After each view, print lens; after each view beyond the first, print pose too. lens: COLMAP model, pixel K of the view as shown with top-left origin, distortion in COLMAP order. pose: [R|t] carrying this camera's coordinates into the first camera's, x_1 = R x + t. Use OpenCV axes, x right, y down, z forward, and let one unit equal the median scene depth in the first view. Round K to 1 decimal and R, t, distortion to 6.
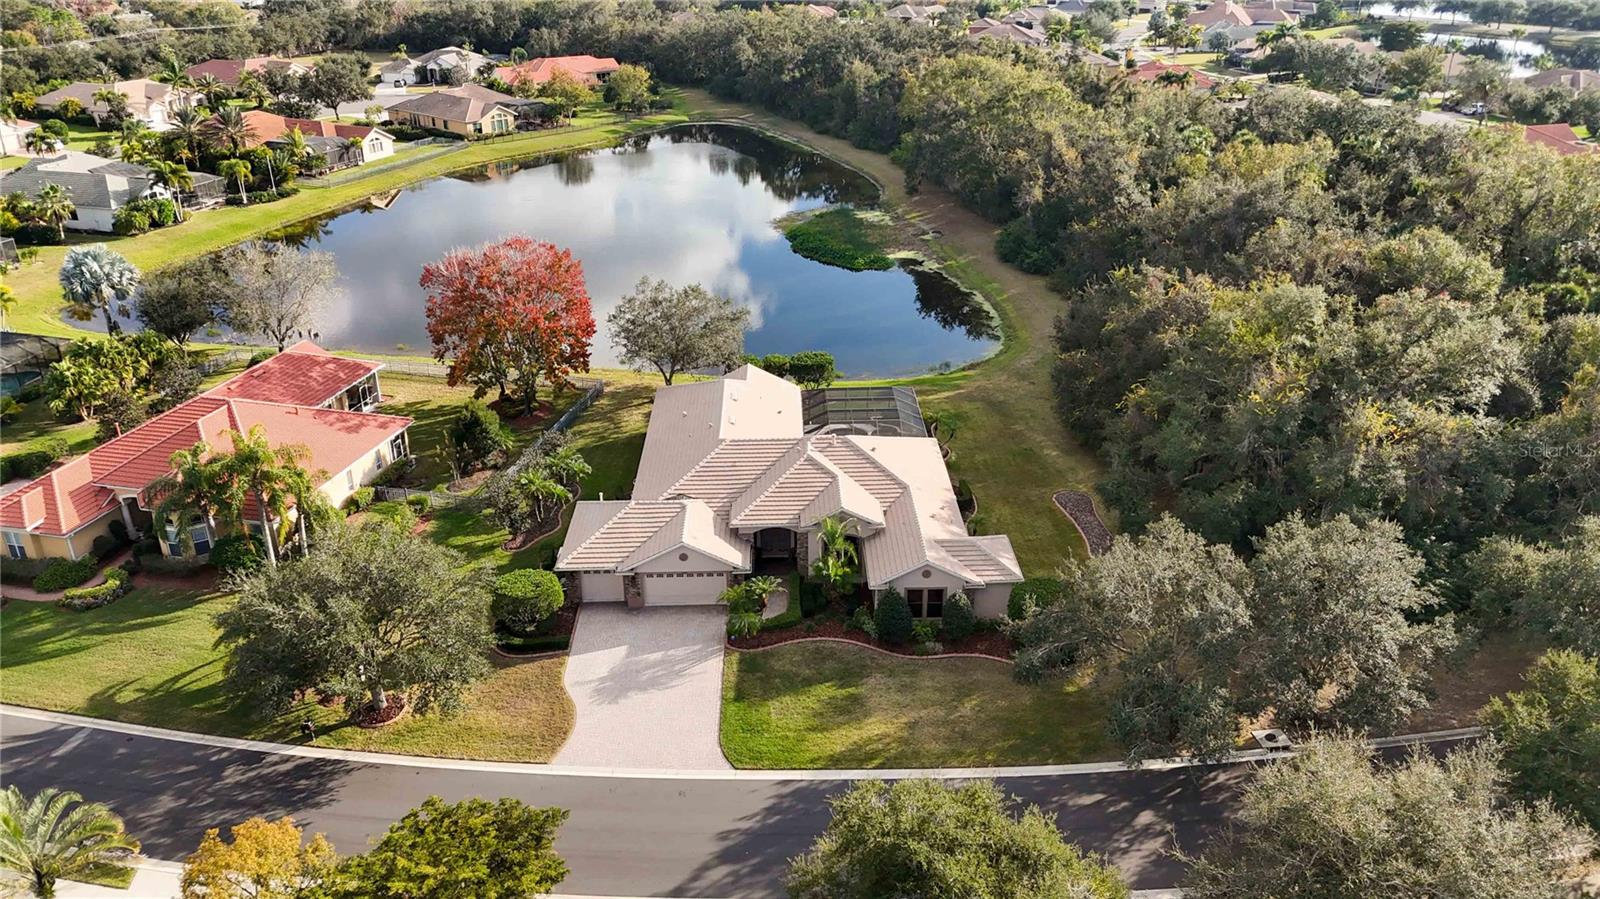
lens RADIAL K [[1181.7, 0, 801.7], [0, 1181.7, 428.1], [0, 0, 1]] dist [0.066705, -0.056258]
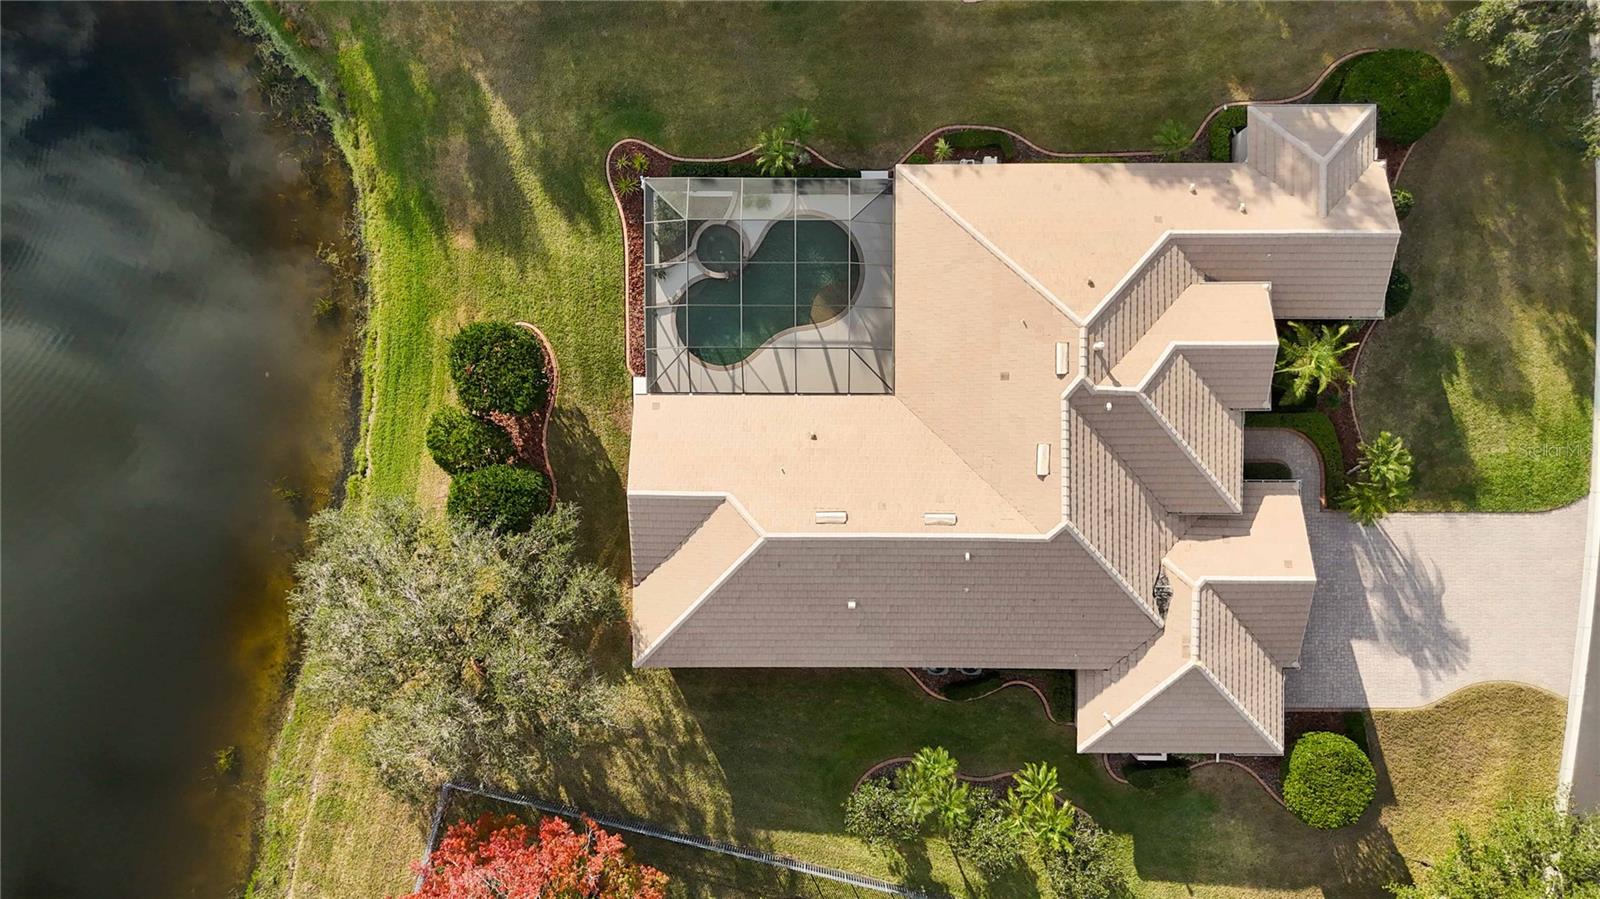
lens RADIAL K [[1181.7, 0, 801.7], [0, 1181.7, 428.1], [0, 0, 1]] dist [0.066705, -0.056258]
pose [[0.036758, -0.999308, -0.005701, -0.012549], [0.425088, 0.010473, 0.905091, -0.481051], [-0.904405, -0.035693, 0.425179, 0.699142]]
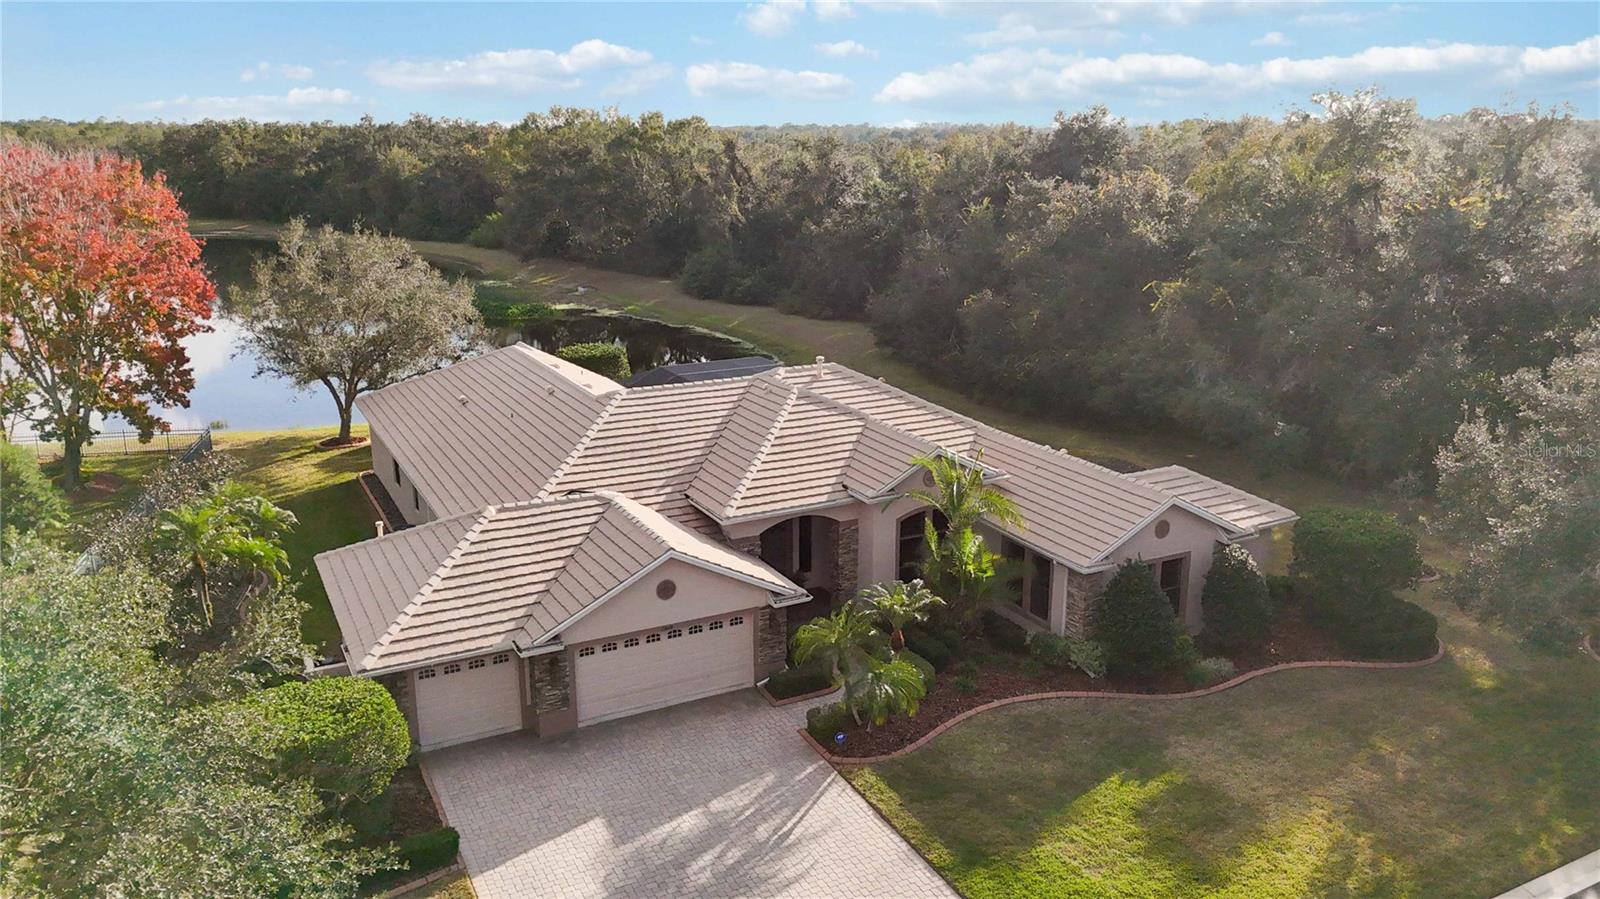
lens RADIAL K [[1181.7, 0, 801.7], [0, 1181.7, 428.1], [0, 0, 1]] dist [0.066705, -0.056258]
pose [[0.898117, -0.102521, 0.427639, -0.171179], [0.172502, 0.976638, -0.128147, 0.083851], [-0.404510, 0.188860, 0.894820, 0.417769]]
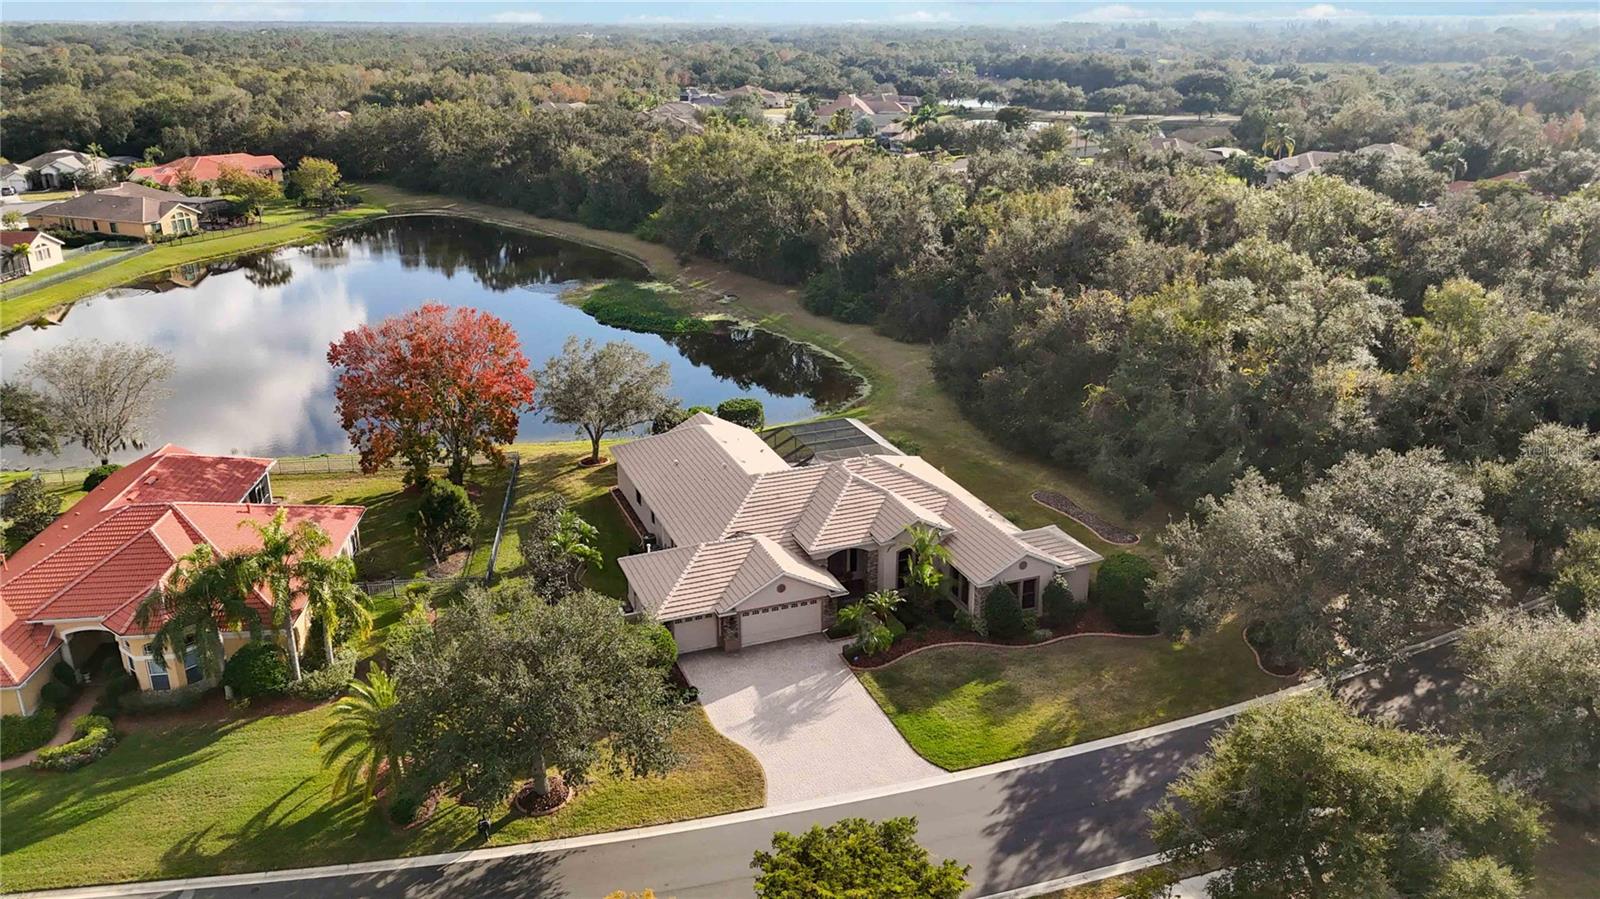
lens RADIAL K [[1181.7, 0, 801.7], [0, 1181.7, 428.1], [0, 0, 1]] dist [0.066705, -0.056258]
pose [[0.940674, -0.106819, 0.322060, -0.277361], [0.133263, 0.989193, -0.061145, 0.029528], [-0.312048, 0.100436, 0.944743, 0.047665]]
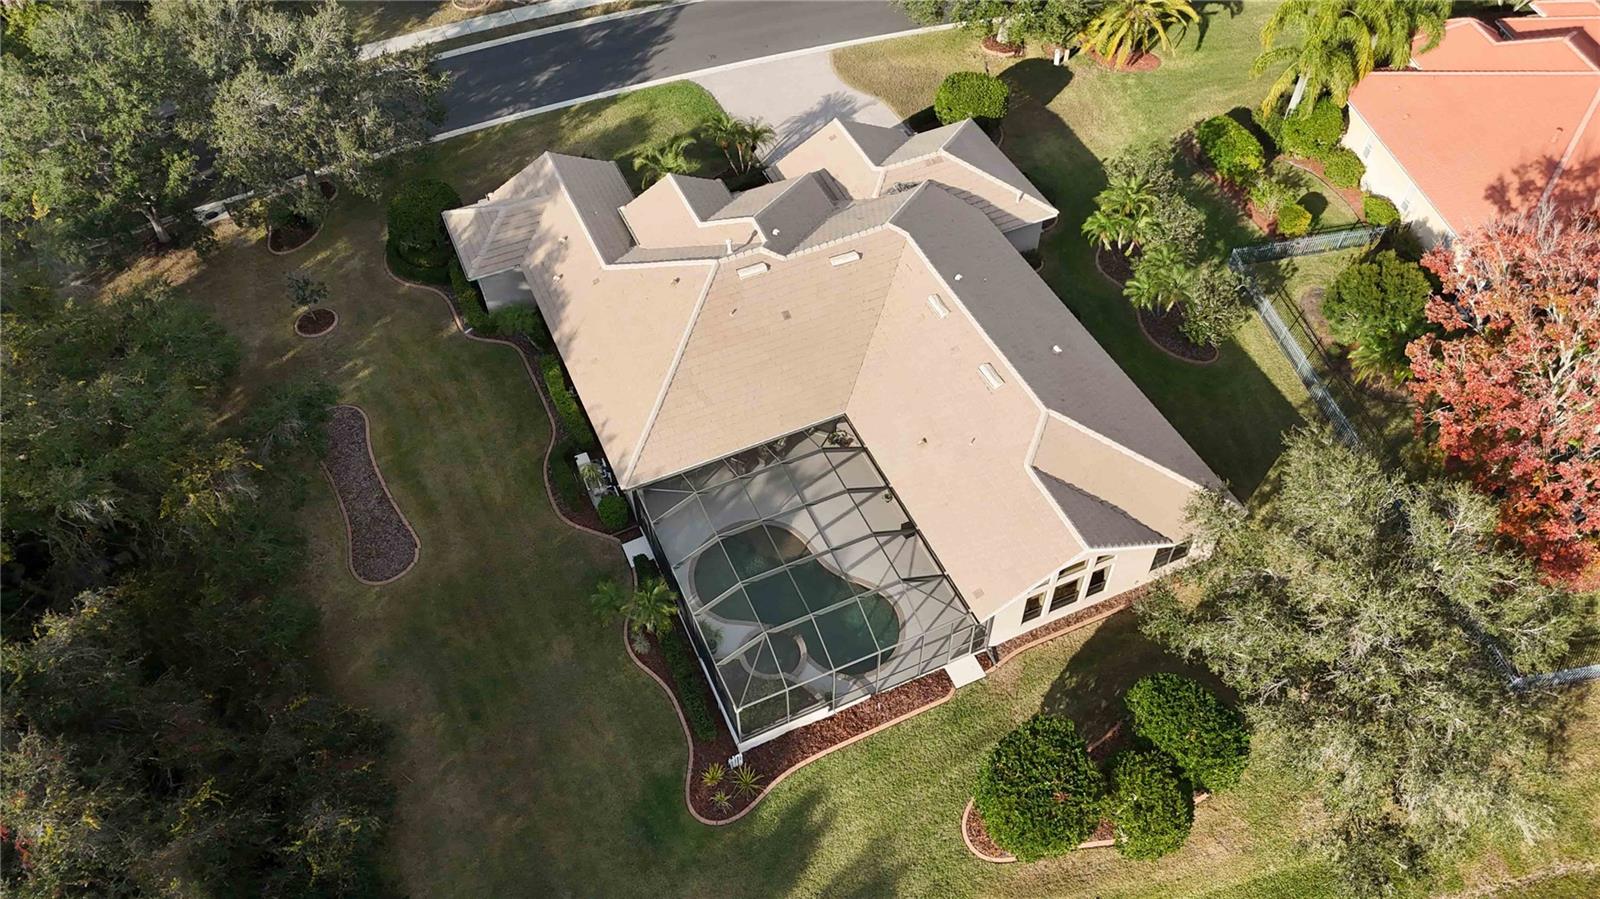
lens RADIAL K [[1156.2, 0, 774.6], [0, 1156.2, 445.8], [0, 0, 1]] dist [0.075134, -0.050018]
pose [[-0.931385, 0.290832, -0.218947, 0.141724], [-0.134170, 0.284858, 0.949133, -0.456207], [0.338408, 0.913385, -0.226292, 0.999187]]
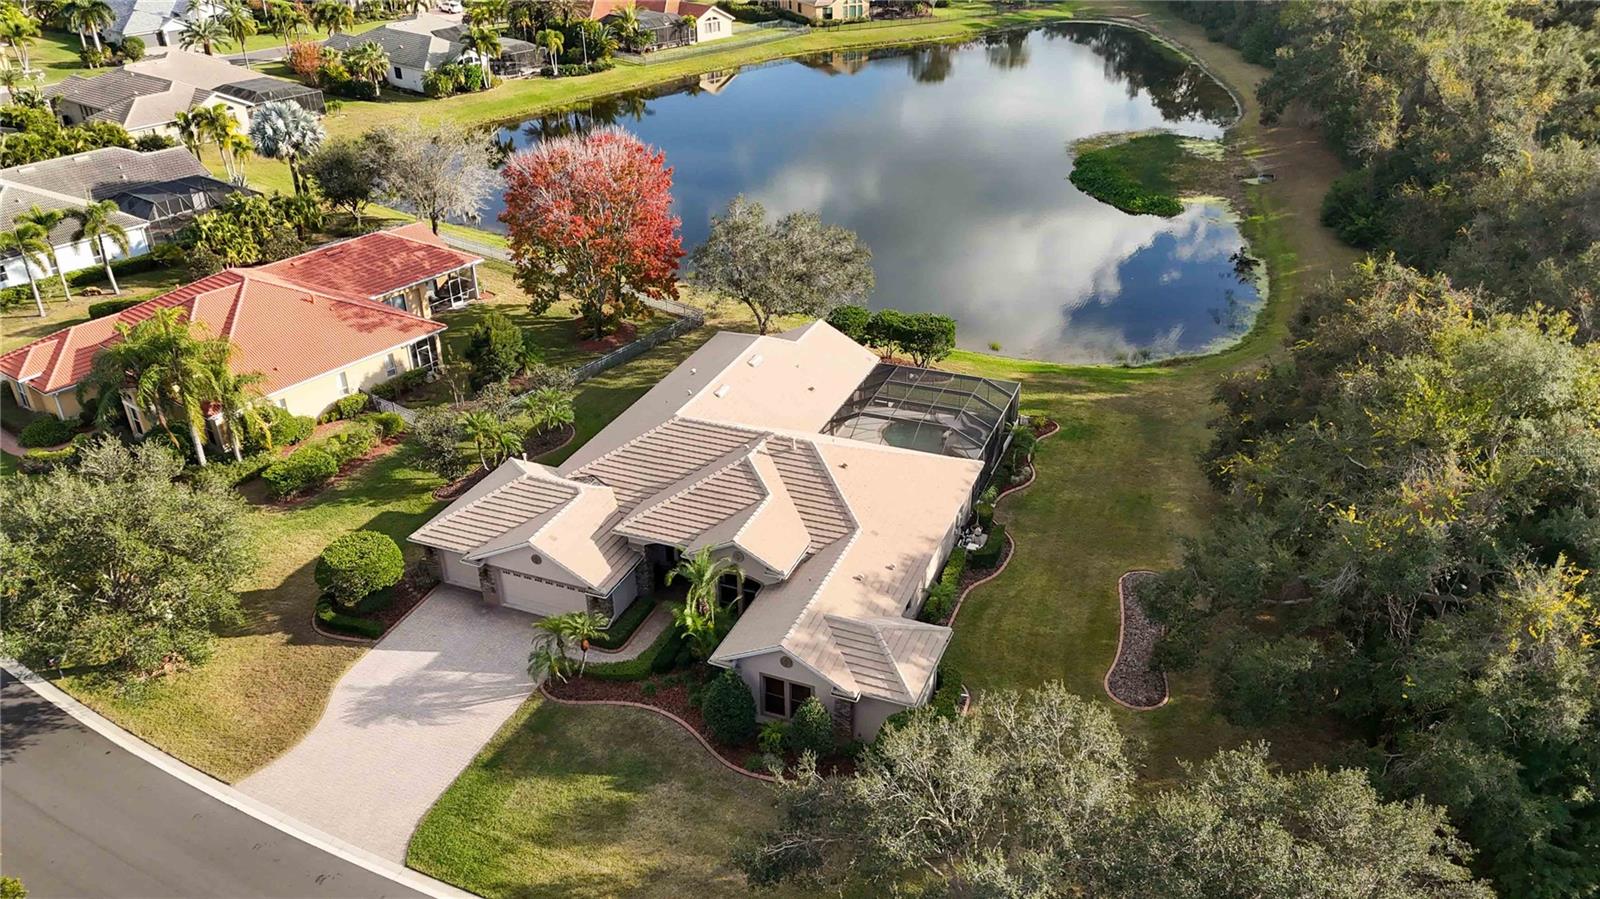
lens RADIAL K [[1181.7, 0, 801.7], [0, 1181.7, 428.1], [0, 0, 1]] dist [0.066705, -0.056258]
pose [[0.914393, 0.184578, -0.360299, 0.241192], [-0.155264, 0.981847, 0.108952, -0.066310], [0.373869, -0.043683, 0.926452, 0.242173]]
